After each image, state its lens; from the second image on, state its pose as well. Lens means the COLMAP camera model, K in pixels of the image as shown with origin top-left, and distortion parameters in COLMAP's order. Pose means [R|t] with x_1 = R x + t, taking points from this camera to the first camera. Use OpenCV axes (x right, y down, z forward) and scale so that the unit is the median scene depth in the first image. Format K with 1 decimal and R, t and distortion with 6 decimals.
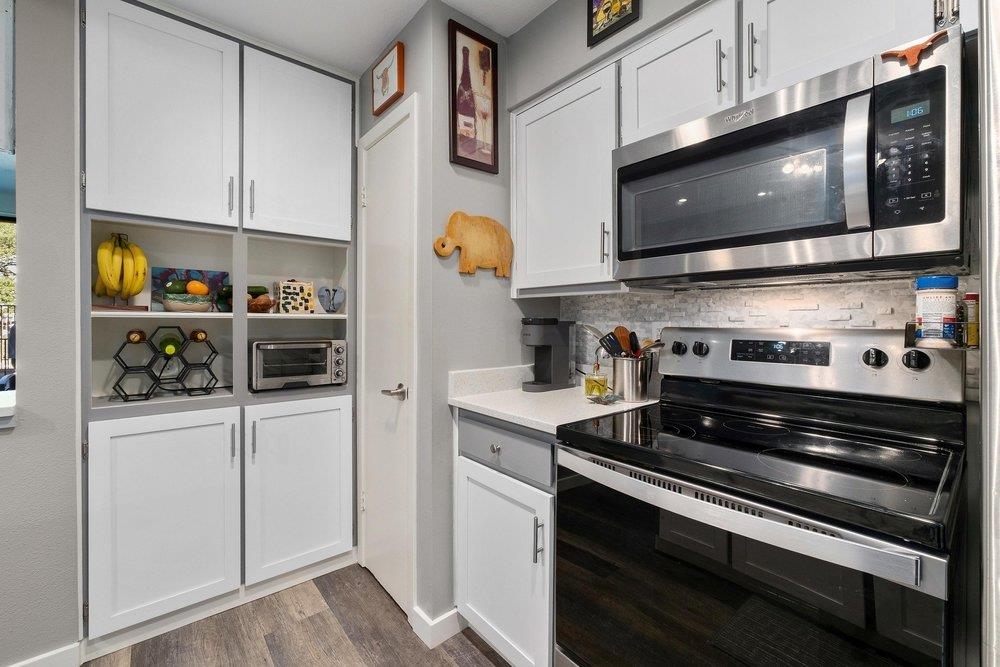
lens RADIAL K [[422.2, 0, 505.3], [0, 422.2, 320.5], [0, 0, 1]] dist [-0.007141, 0.000222]
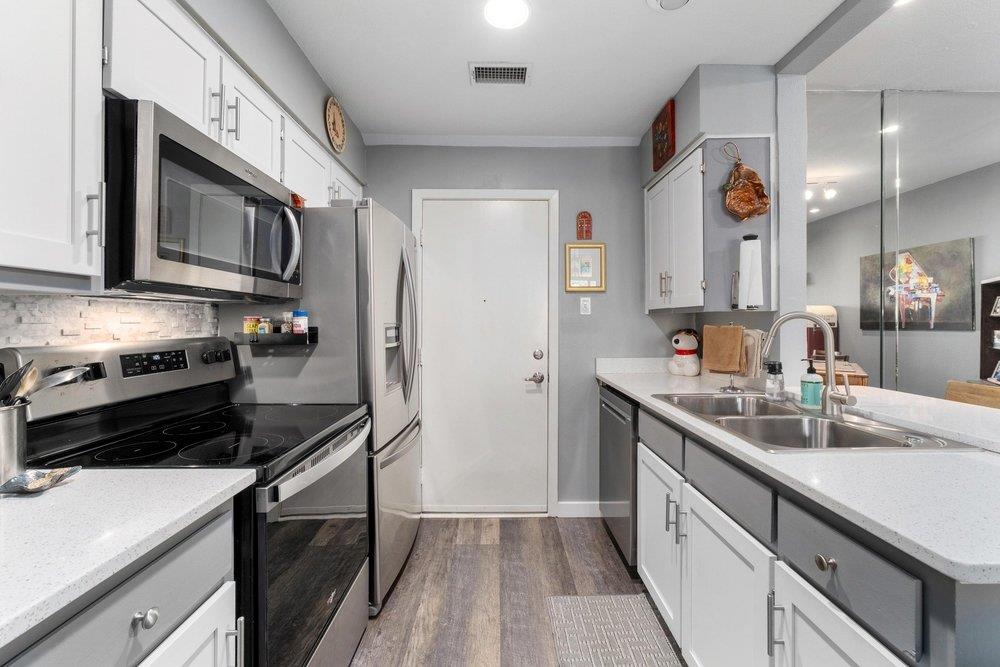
lens RADIAL K [[422.2, 0, 505.3], [0, 422.2, 320.5], [0, 0, 1]] dist [-0.007141, 0.000222]
pose [[-0.771874, -0.001822, 0.635773, -0.679750], [-0.004048, 0.999990, -0.002049, -0.031732], [-0.635763, -0.004155, -0.771873, 1.190644]]
